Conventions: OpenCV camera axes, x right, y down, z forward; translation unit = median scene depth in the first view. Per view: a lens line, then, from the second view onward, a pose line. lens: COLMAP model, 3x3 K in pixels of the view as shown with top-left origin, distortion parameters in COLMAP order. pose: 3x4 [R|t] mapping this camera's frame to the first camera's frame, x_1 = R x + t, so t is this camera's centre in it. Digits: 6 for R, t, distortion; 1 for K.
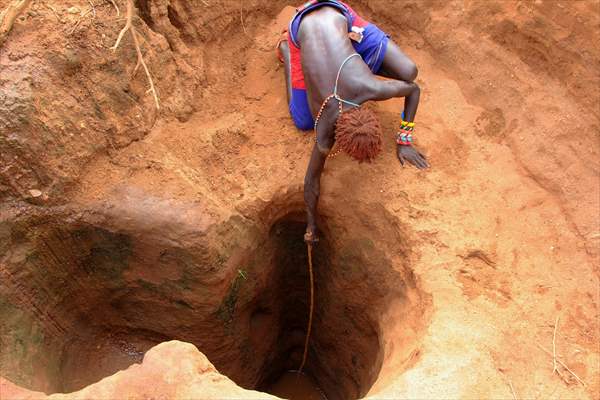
lens RADIAL K [[494.0, 0, 300.0], [0, 494.0, 200.0], [0, 0, 1]] dist [-0.191088, 0.161856]
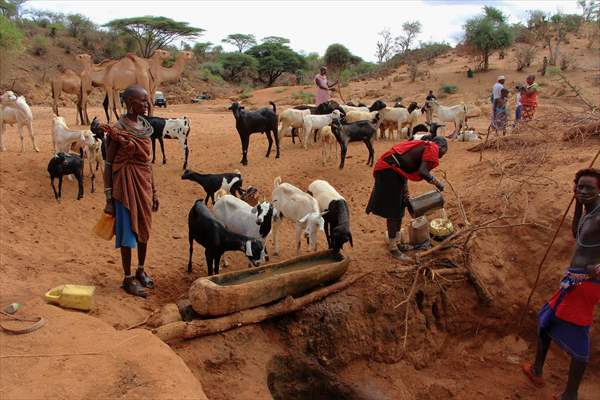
lens RADIAL K [[494.0, 0, 300.0], [0, 494.0, 200.0], [0, 0, 1]] dist [-0.191088, 0.161856]
pose [[0.784499, 0.145218, -0.602888, 0.361504], [-0.500683, 0.721946, -0.477610, 0.422287], [0.365895, 0.676540, 0.639073, -0.577767]]
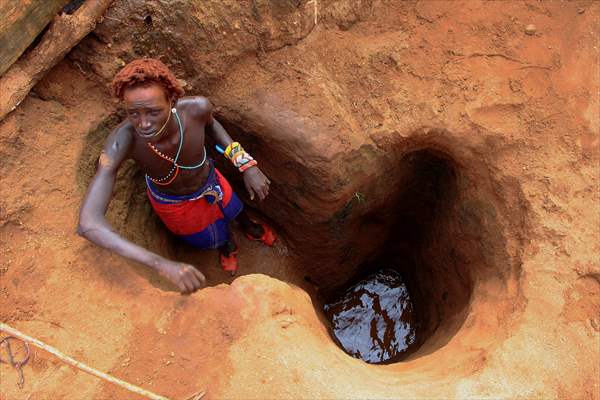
lens RADIAL K [[494.0, 0, 300.0], [0, 494.0, 200.0], [0, 0, 1]] dist [-0.191088, 0.161856]
pose [[0.913461, 0.329082, -0.239363, 0.017115], [-0.241877, 0.912122, 0.330951, -0.166866], [0.327238, -0.244414, 0.912785, 0.040943]]
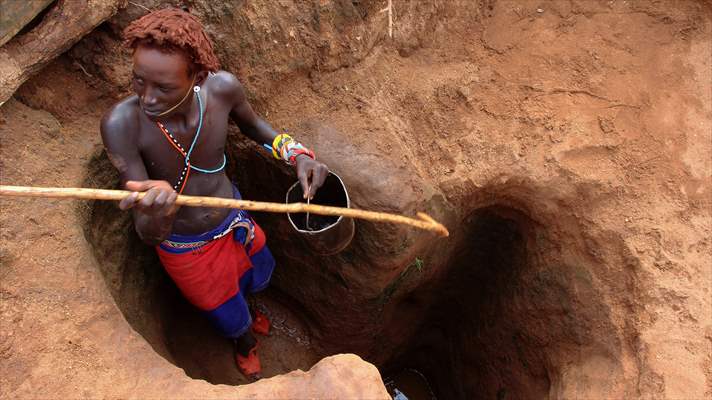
lens RADIAL K [[587.8, 0, 356.0], [0, 587.8, 200.0], [0, 0, 1]] dist [-0.194065, 0.166264]
pose [[0.947534, 0.296396, -0.119703, -0.148701], [-0.281919, 0.951377, 0.124107, -0.041045], [0.150668, -0.083849, 0.985022, 0.068908]]
